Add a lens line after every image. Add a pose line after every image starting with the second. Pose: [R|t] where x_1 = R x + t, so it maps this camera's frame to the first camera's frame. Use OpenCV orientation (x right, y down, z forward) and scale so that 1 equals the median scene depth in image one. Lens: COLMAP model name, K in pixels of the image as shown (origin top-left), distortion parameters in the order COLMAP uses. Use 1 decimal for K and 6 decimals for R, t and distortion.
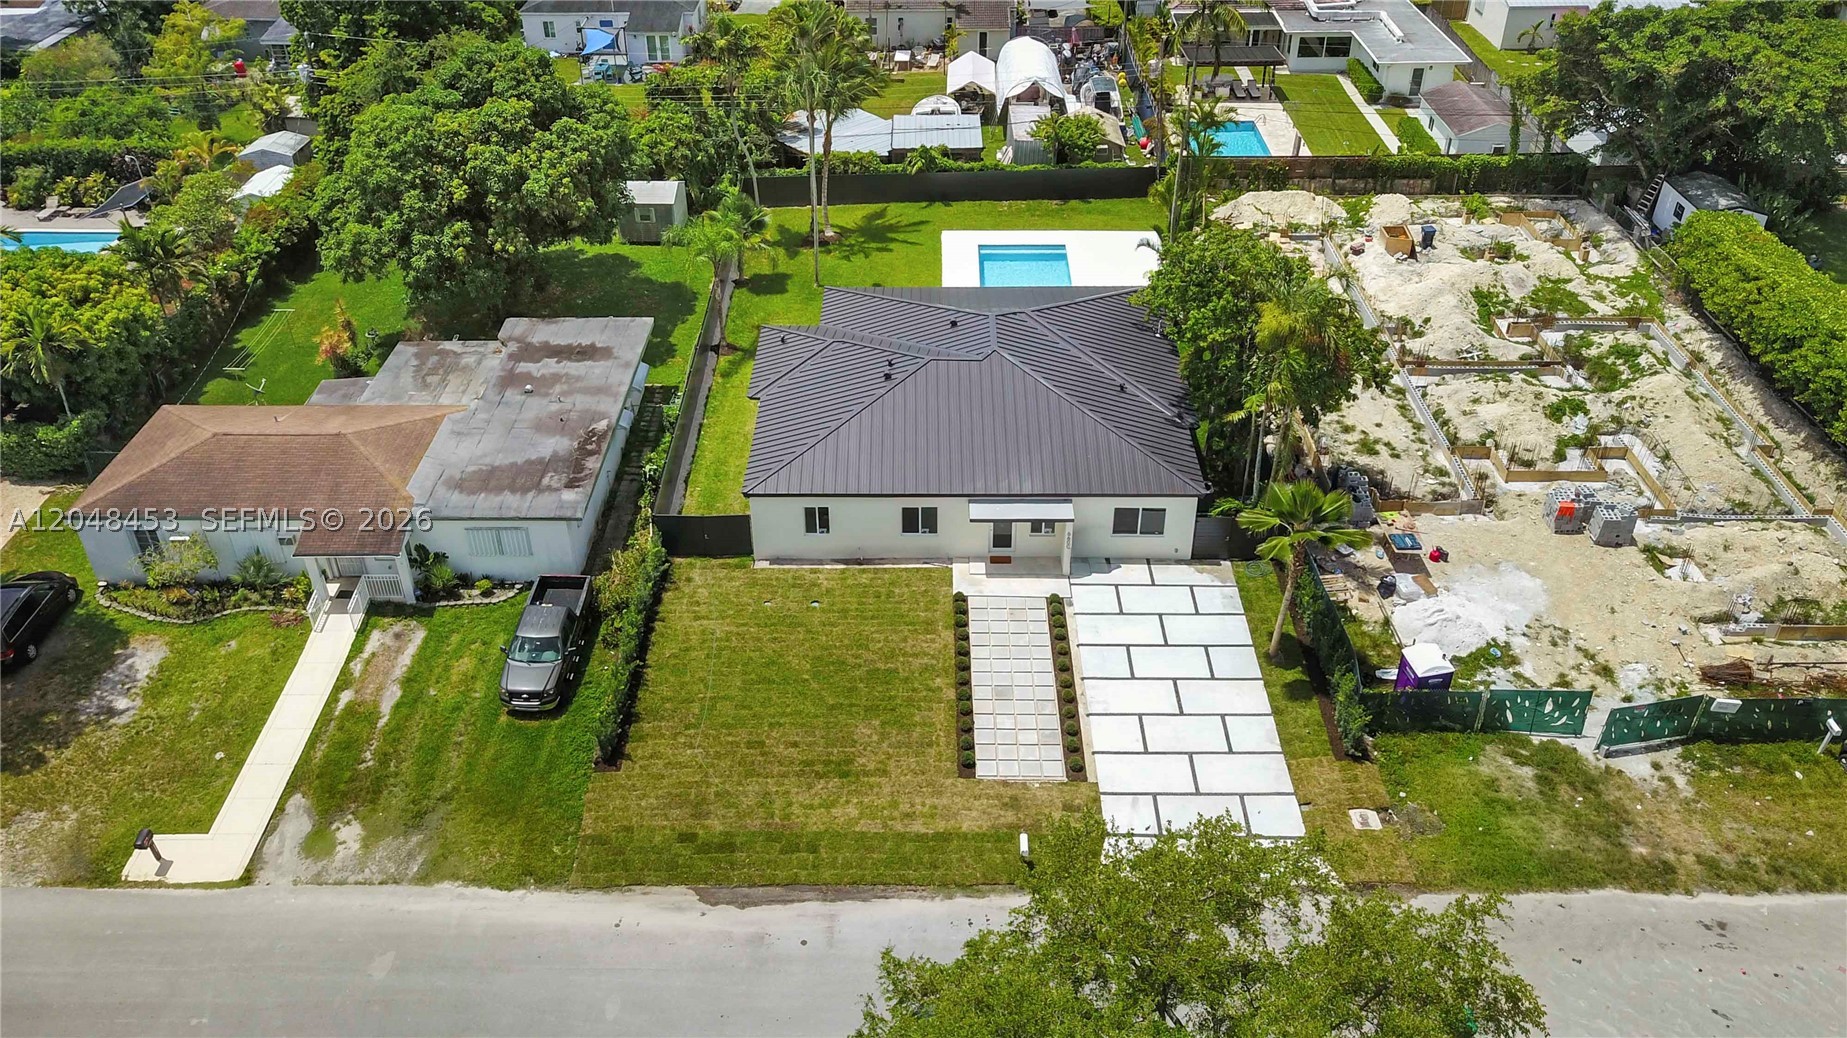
lens RADIAL K [[1435.5, 0, 915.5], [0, 1435.5, 508.1], [0, 0, 1]] dist [0.025385, -0.005626]
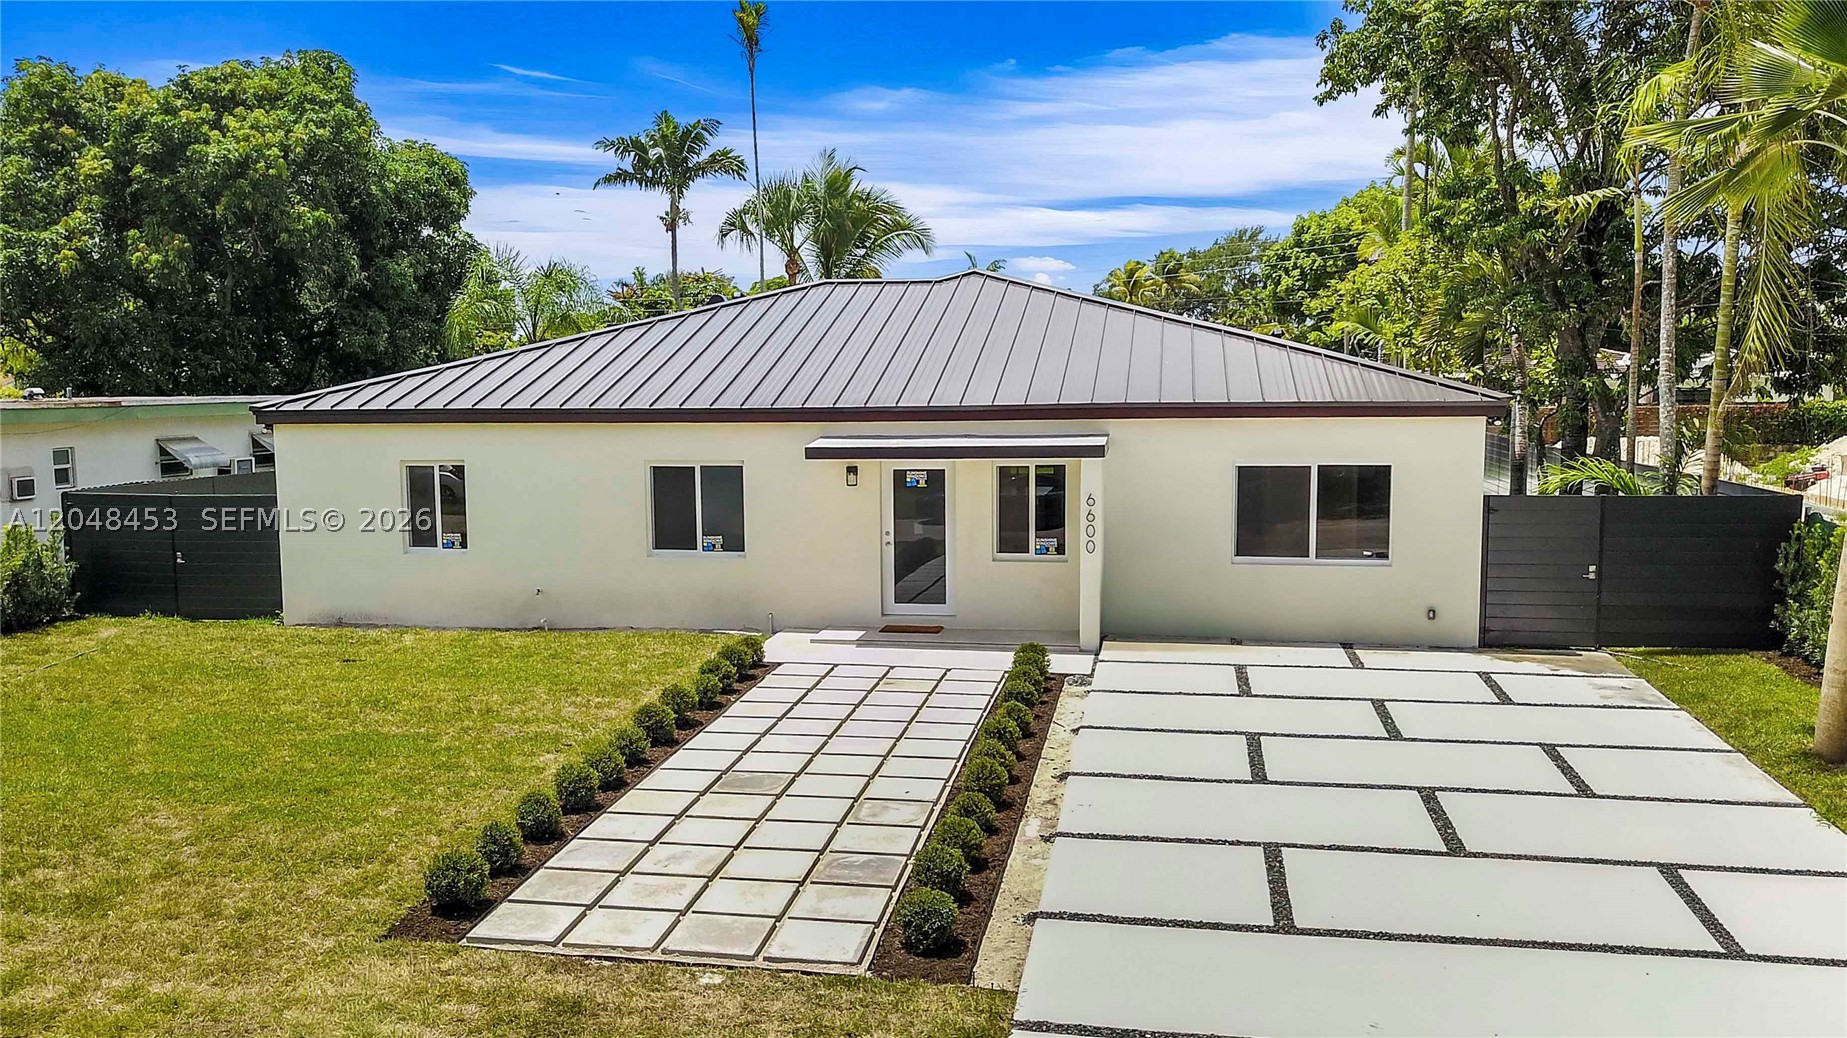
lens RADIAL K [[1607.3, 0, 857.5], [0, 1607.3, 524.9], [0, 0, 1]] dist [0.022914, -0.003979]
pose [[0.981074, 0.016344, -0.192941, 0.121387], [-0.106231, 0.878518, -0.465747, 0.197753], [0.161889, 0.477429, 0.863628, 0.639836]]
